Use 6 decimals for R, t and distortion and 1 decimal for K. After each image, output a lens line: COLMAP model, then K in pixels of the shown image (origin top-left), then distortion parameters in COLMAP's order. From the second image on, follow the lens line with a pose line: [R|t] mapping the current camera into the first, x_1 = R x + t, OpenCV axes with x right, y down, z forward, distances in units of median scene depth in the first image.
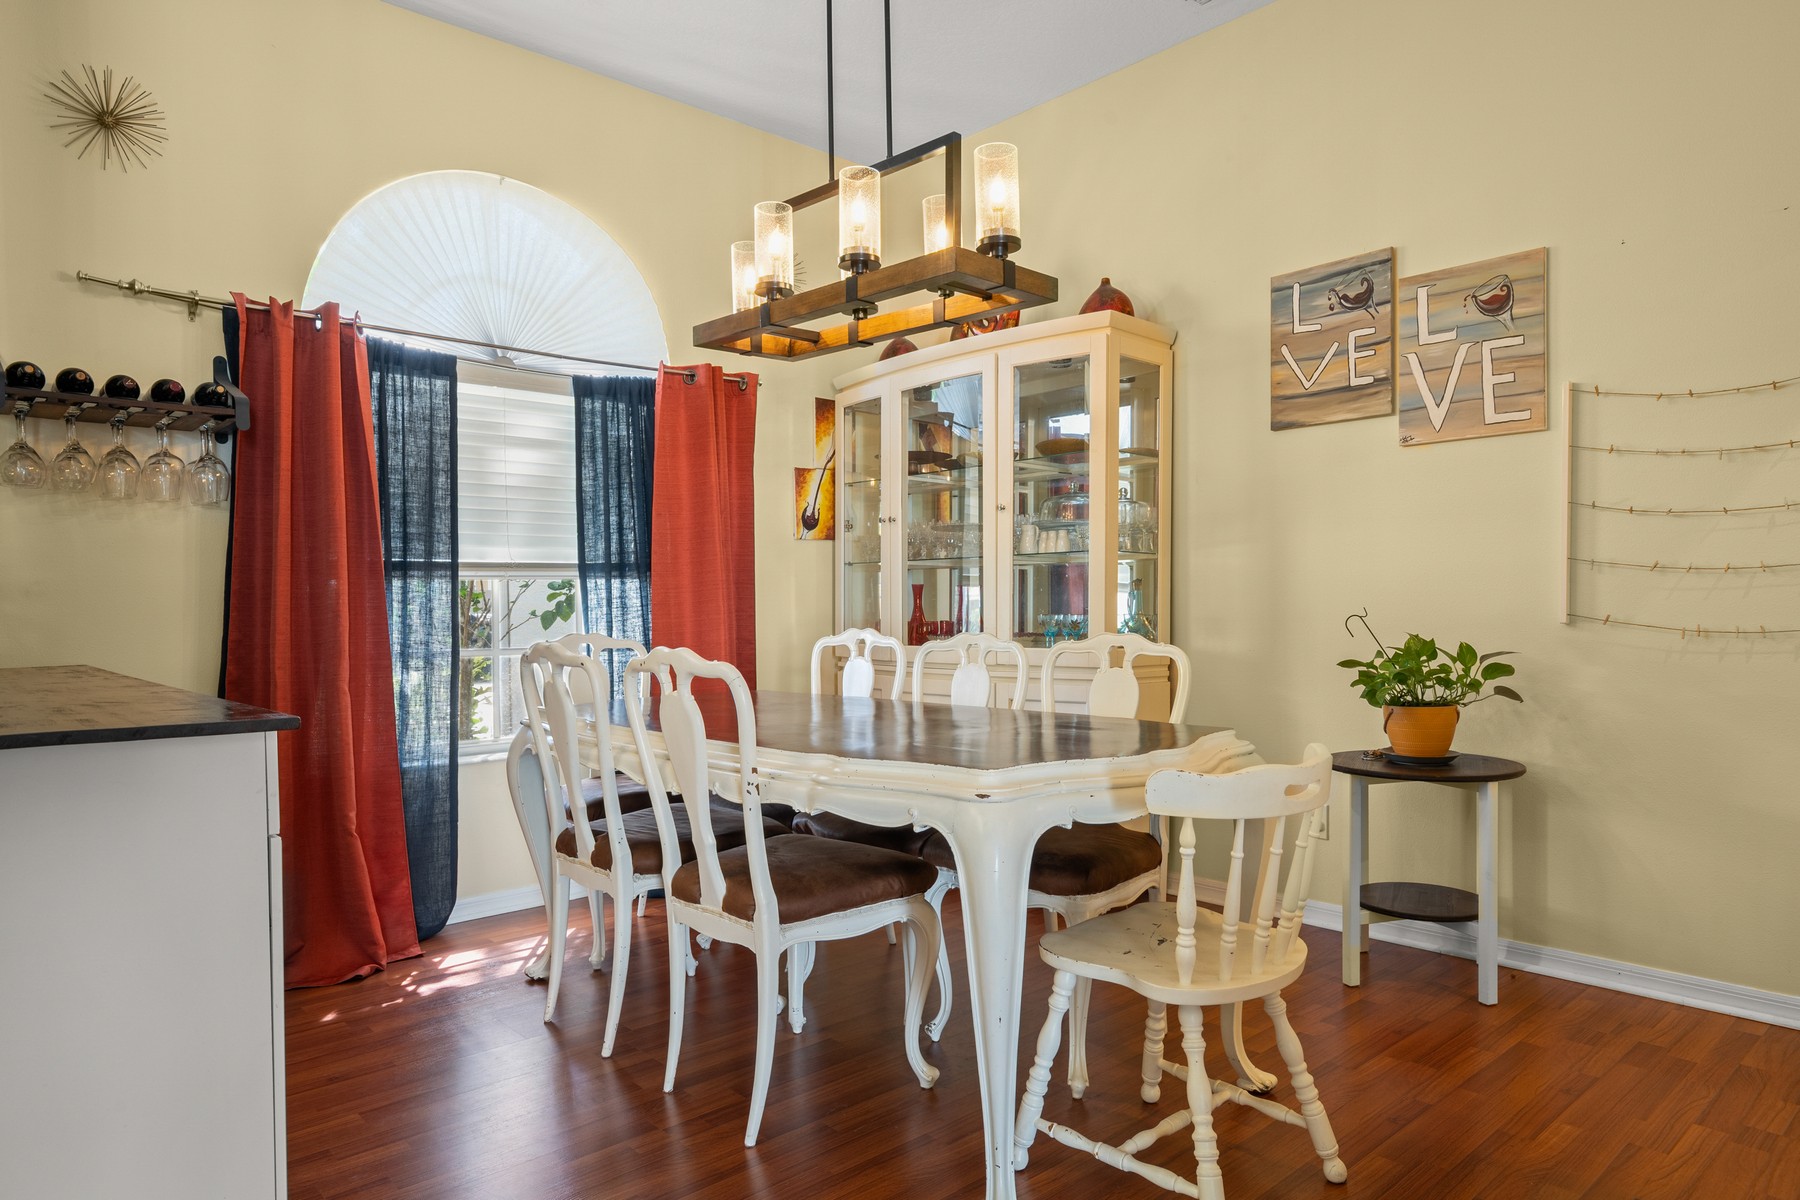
lens RADIAL K [[1105.3, 0, 902.0], [0, 1105.3, 617.1], [0, 0, 1]] dist [0.001586, 0.001137]
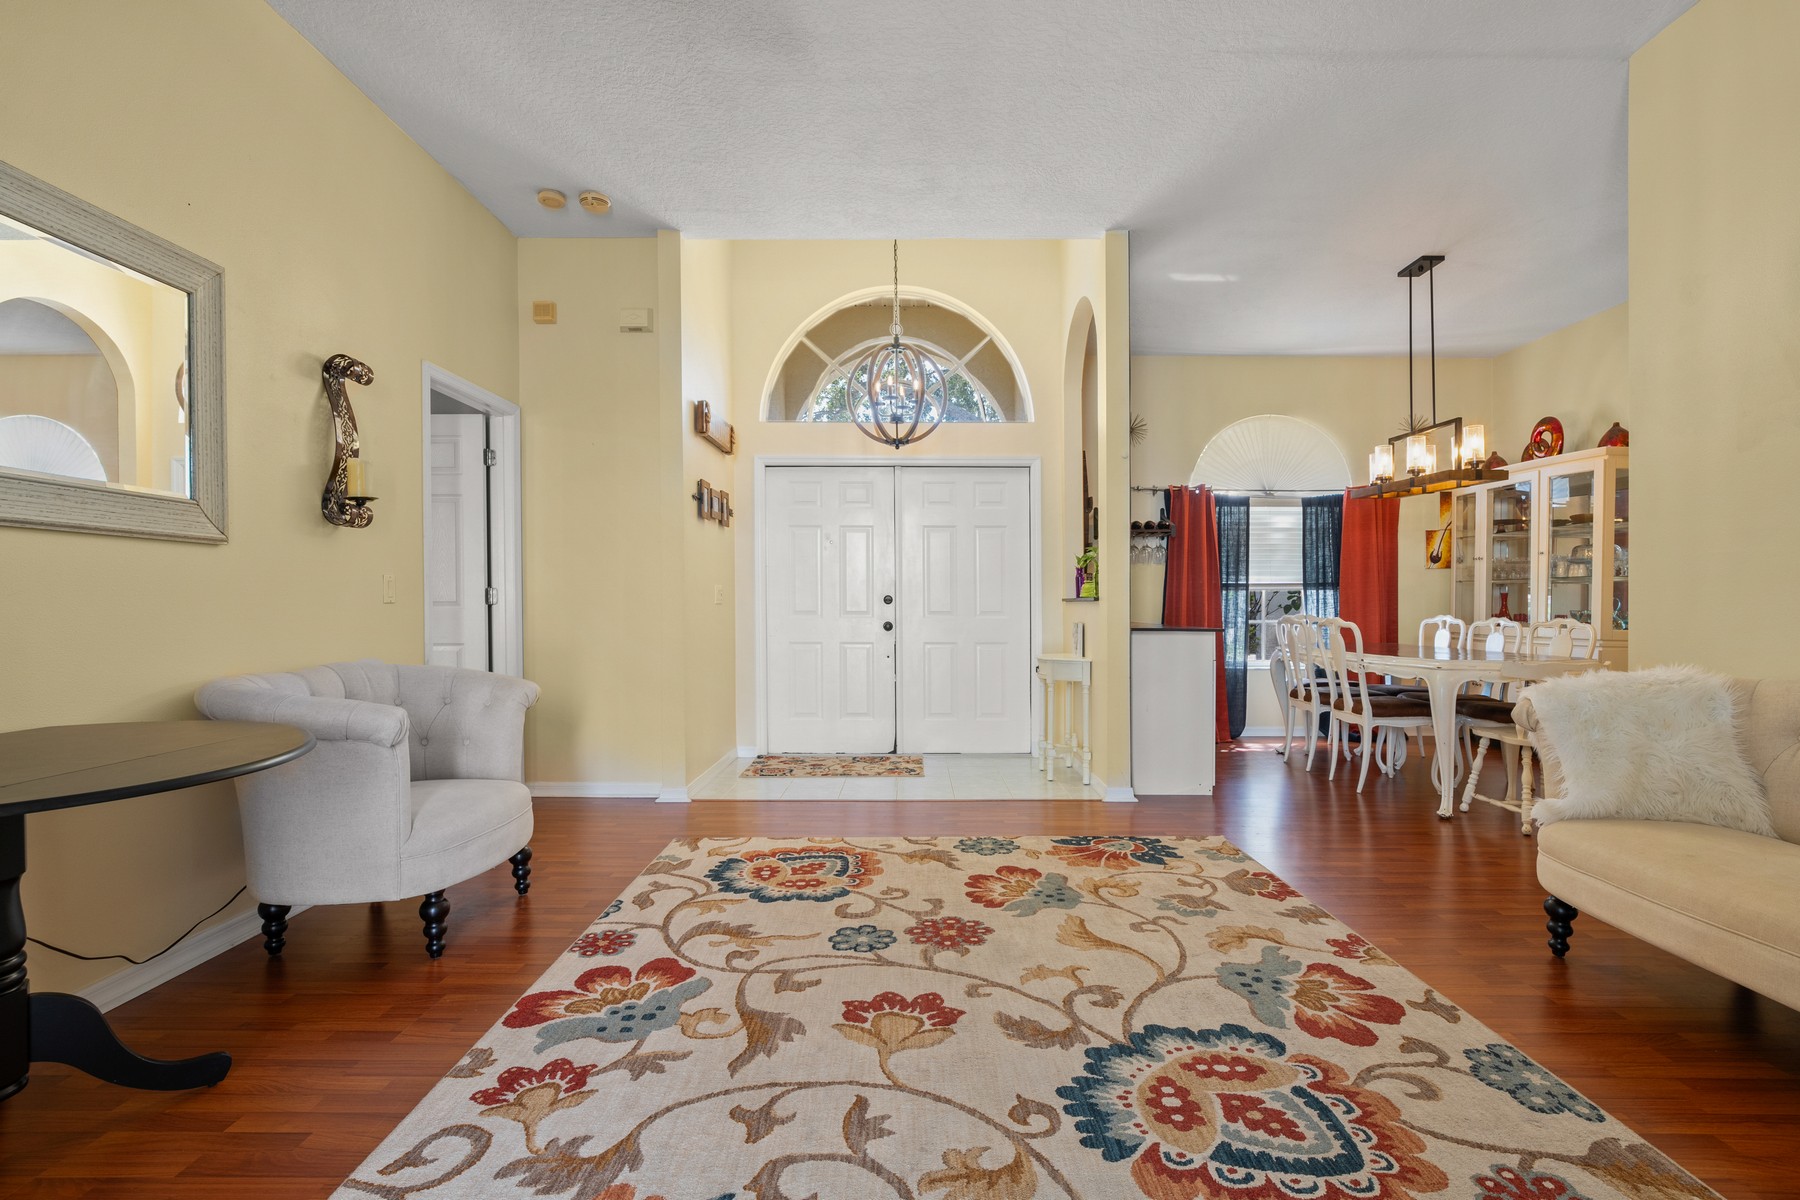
lens RADIAL K [[827.5, 0, 907.0], [0, 827.5, 605.2], [0, 0, 1]] dist [-0.014378, 0.003764]
pose [[0.737694, 0.014763, -0.674974, 0.255552], [-0.018355, 0.999830, 0.001808, 0.007531], [0.674886, 0.011056, 0.737839, -0.806982]]
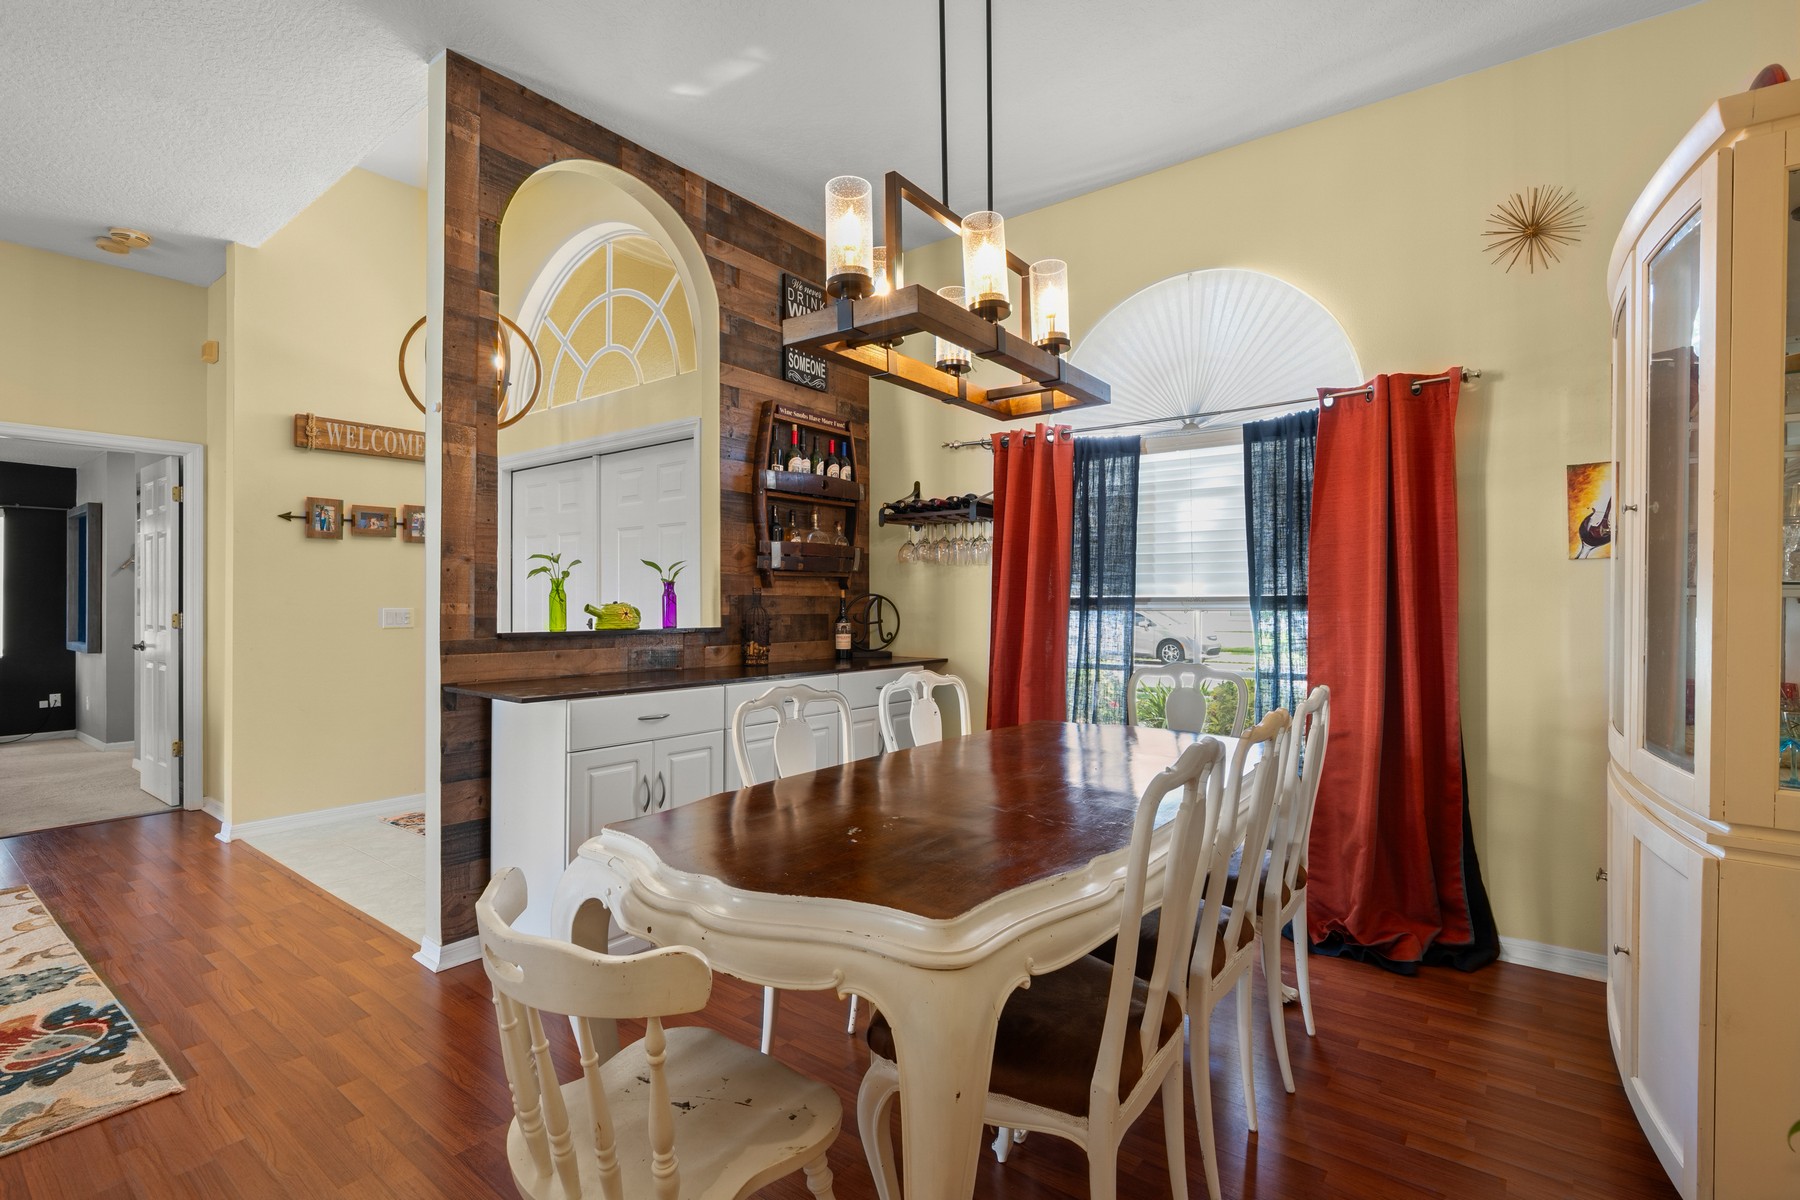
lens RADIAL K [[827.5, 0, 905.2], [0, 827.5, 591.3], [0, 0, 1]] dist [-0.014378, 0.003764]
pose [[0.176368, 0.002164, -0.984322, 0.485735], [-0.013575, 0.999908, -0.000234, -0.054038], [0.984231, 0.013403, 0.176381, 0.579197]]
